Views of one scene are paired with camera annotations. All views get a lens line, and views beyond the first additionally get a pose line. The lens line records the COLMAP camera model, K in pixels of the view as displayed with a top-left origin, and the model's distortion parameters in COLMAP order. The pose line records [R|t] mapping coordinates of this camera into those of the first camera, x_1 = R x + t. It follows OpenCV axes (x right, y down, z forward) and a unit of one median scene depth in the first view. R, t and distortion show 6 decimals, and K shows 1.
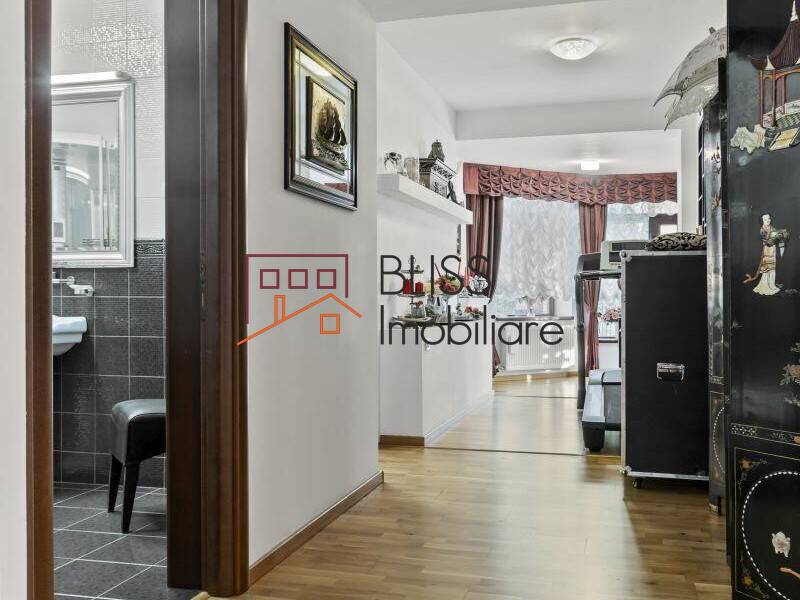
lens RADIAL K [[602.5, 0, 399.3], [0, 602.5, 301.1], [0, 0, 1]] dist [0.006491, -0.005967]
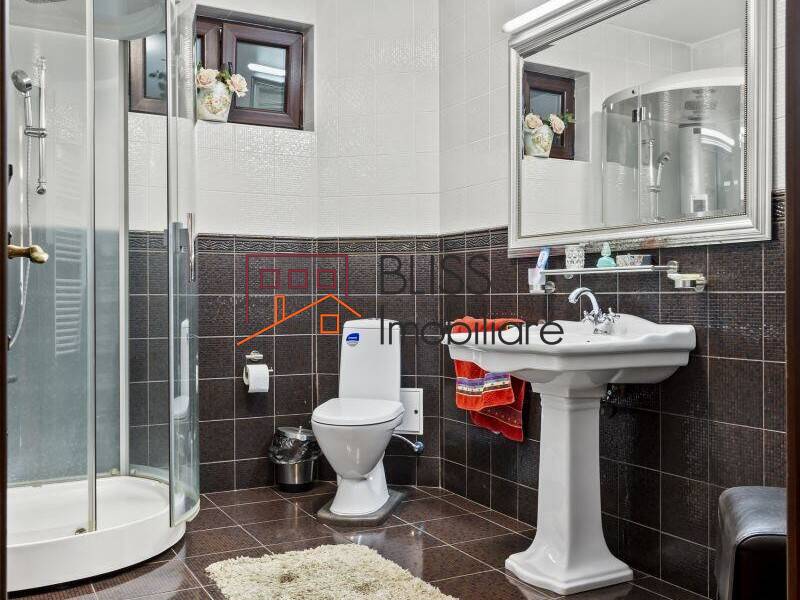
lens RADIAL K [[789.6, 0, 399.3], [0, 789.6, 304.9], [0, 0, 1]] dist [-0.012333, 0.000000]
pose [[0.636610, 0.002909, -0.771180, -0.088602], [-0.003242, 0.999994, 0.001095, 0.005417], [0.771179, 0.001803, 0.636616, 0.252182]]
